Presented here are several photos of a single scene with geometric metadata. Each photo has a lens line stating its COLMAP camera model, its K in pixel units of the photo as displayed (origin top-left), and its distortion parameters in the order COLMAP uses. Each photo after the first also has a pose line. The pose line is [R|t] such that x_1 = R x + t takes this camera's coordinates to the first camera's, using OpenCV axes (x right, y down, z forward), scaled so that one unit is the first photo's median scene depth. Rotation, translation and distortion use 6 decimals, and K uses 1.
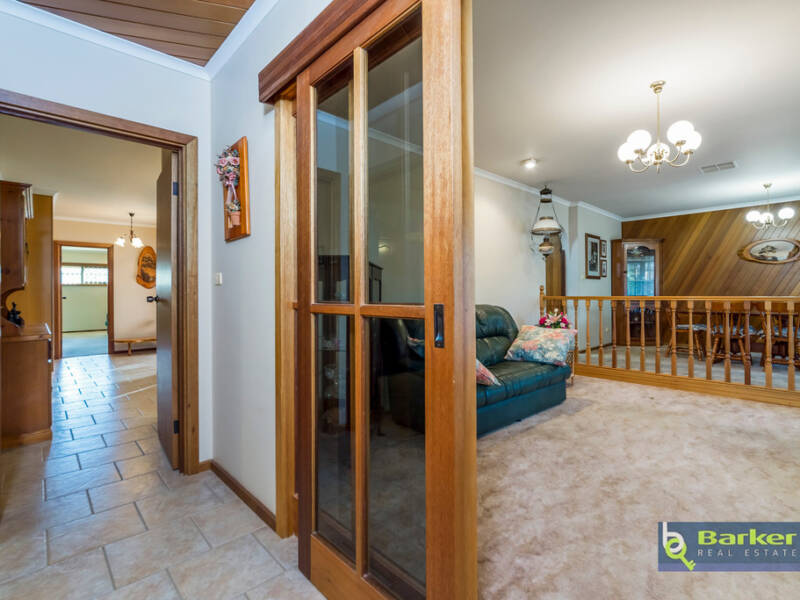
lens RADIAL K [[392.4, 0, 397.2], [0, 392.4, 287.2], [0, 0, 1]] dist [0.000750, 0.000476]
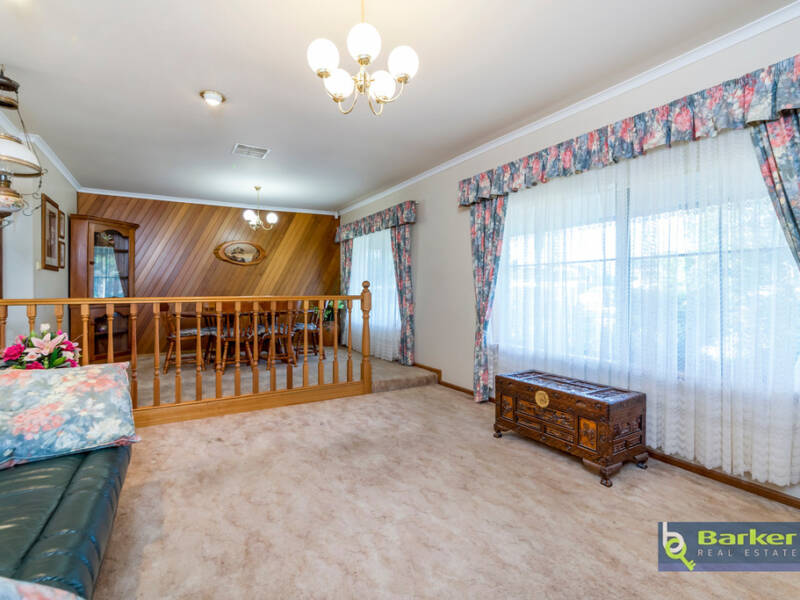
lens RADIAL K [[392.4, 0, 397.2], [0, 392.4, 287.2], [0, 0, 1]] dist [0.000750, 0.000476]
pose [[0.221629, 0.011469, 0.975064, 0.014579], [-0.013397, 0.999872, -0.008715, 0.005169], [-0.975039, -0.011131, 0.221755, 0.394873]]
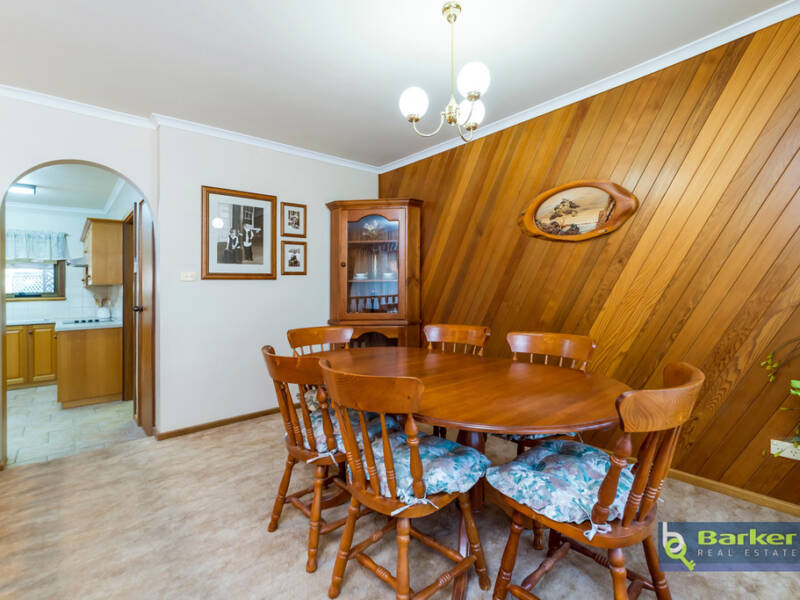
lens RADIAL K [[392.4, 0, 397.2], [0, 392.4, 287.2], [0, 0, 1]] dist [0.000750, 0.000476]
pose [[0.999598, -0.016127, -0.023332, 0.862239], [0.016609, 0.999650, 0.020580, -0.023051], [0.022992, -0.020960, 0.999516, 0.622334]]
